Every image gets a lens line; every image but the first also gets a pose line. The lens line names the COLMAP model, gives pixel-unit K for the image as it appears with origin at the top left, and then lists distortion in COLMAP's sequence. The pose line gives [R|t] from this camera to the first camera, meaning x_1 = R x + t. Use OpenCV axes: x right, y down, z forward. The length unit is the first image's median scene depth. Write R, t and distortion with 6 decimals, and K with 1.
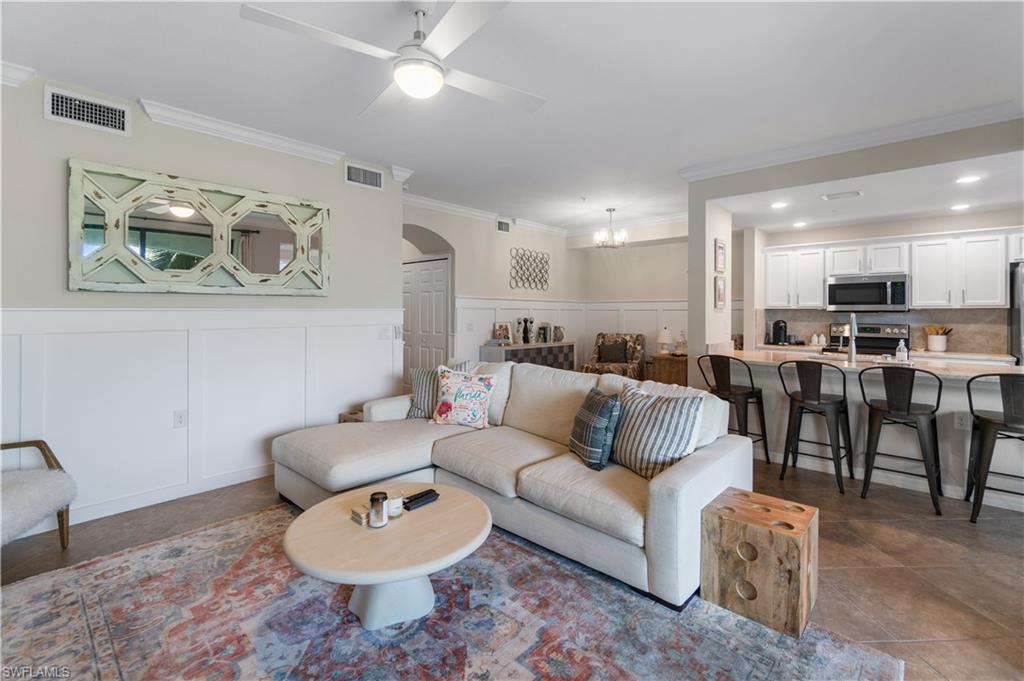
lens RADIAL K [[455.5, 0, 520.7], [0, 455.5, 311.9], [0, 0, 1]] dist [-0.002227, 0.000078]
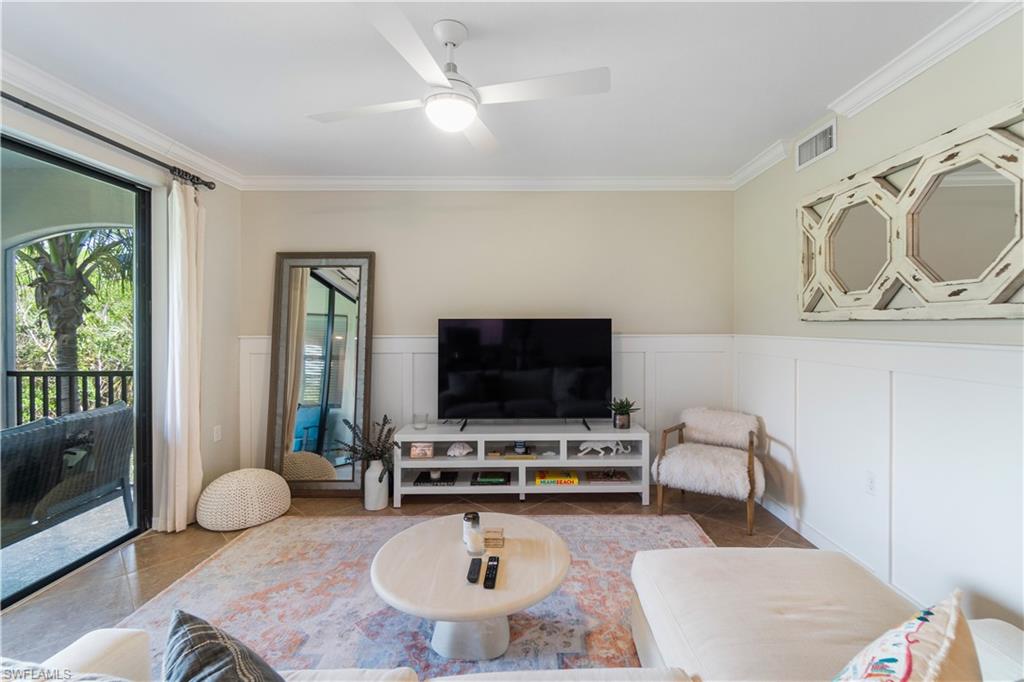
lens RADIAL K [[460.9, 0, 516.8], [0, 460.9, 324.4], [0, 0, 1]] dist [-0.000326, 0.000133]
pose [[-0.753197, 0.001030, -0.657795, 0.178881], [-0.000713, 0.999997, 0.002383, -0.030071], [0.657795, 0.002264, -0.753193, 0.997987]]
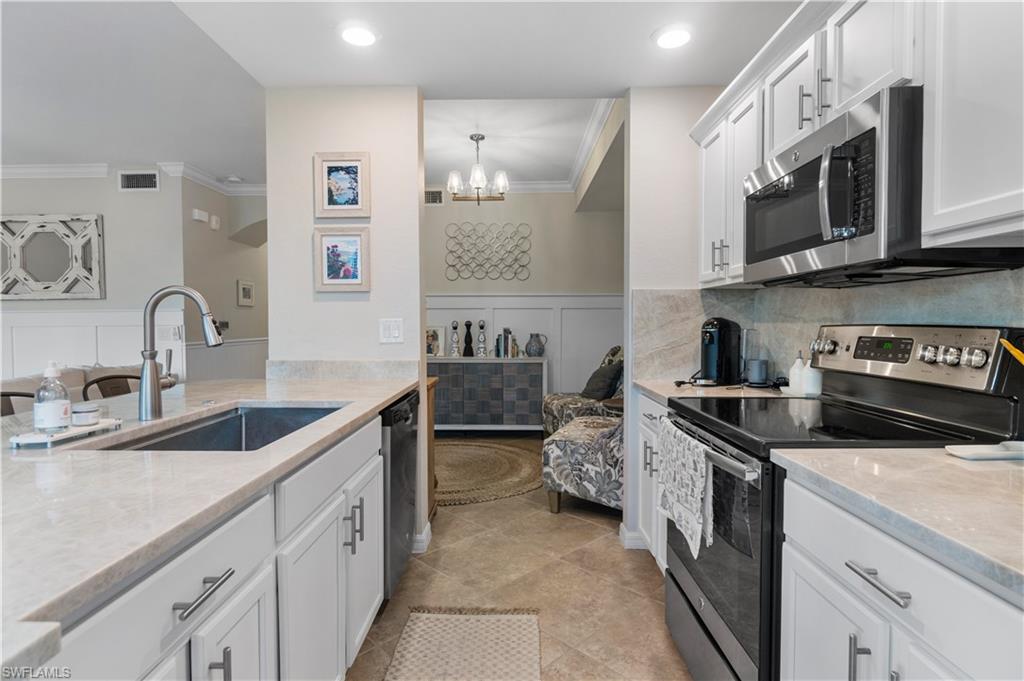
lens RADIAL K [[520.3, 0, 509.1], [0, 520.3, 337.9], [0, 0, 1]] dist [-0.001710, -0.034088]
pose [[0.669198, 0.016029, -0.742912, 1.227024], [0.004107, 0.999672, 0.025268, 0.036235], [0.743073, -0.019961, 0.668912, 0.944260]]
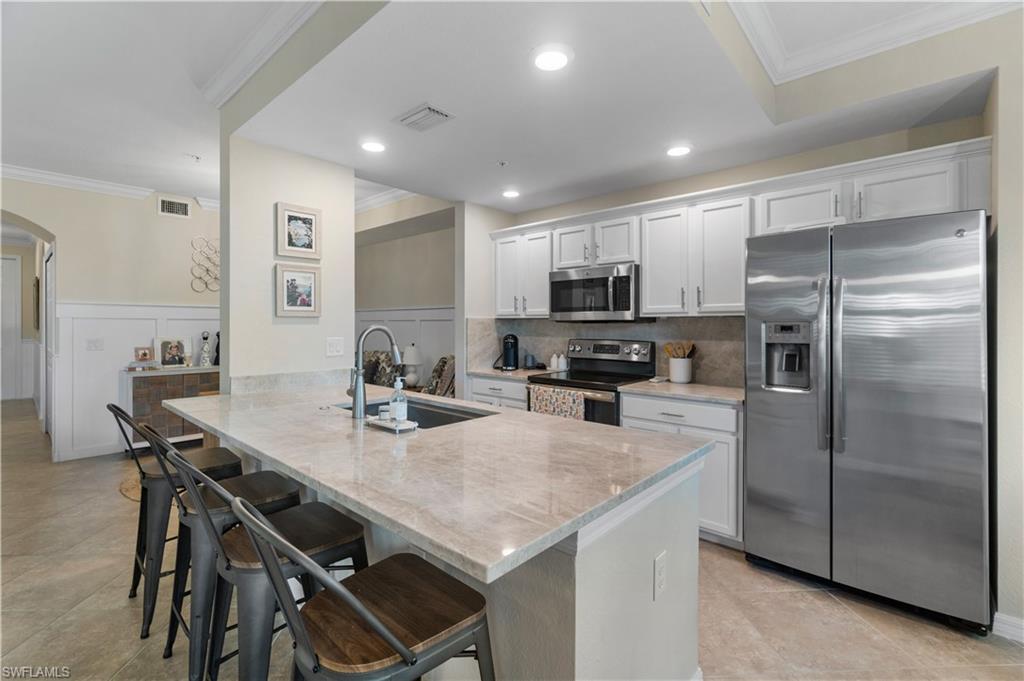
lens RADIAL K [[448.3, 0, 509.7], [0, 448.3, 325.7], [0, 0, 1]] dist [-0.016135, 0.000065]
pose [[0.999933, -0.001212, 0.011495, 0.898160], [0.001182, 0.999996, 0.002595, 0.004283], [-0.011498, -0.002581, 0.999931, 0.490238]]
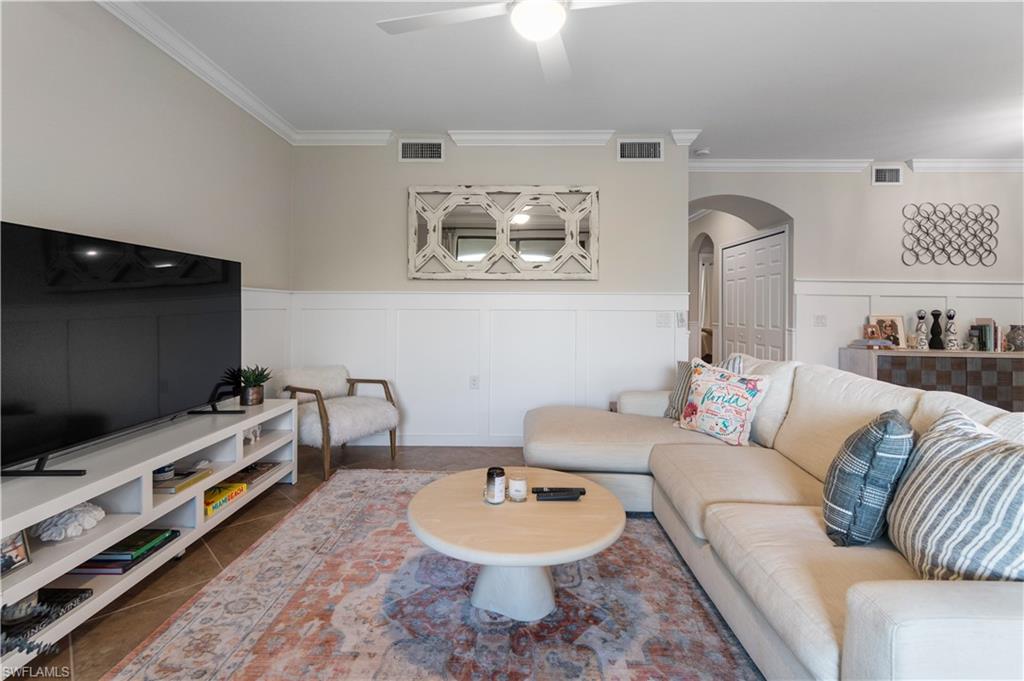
lens RADIAL K [[478.1, 0, 513.0], [0, 478.1, 304.8], [0, 0, 1]] dist [0.008878, 0.000180]
pose [[0.654519, -0.005468, -0.756025, 0.250642], [-0.007633, 0.999875, -0.013839, 0.036942], [0.756007, 0.014829, 0.654396, 0.193319]]
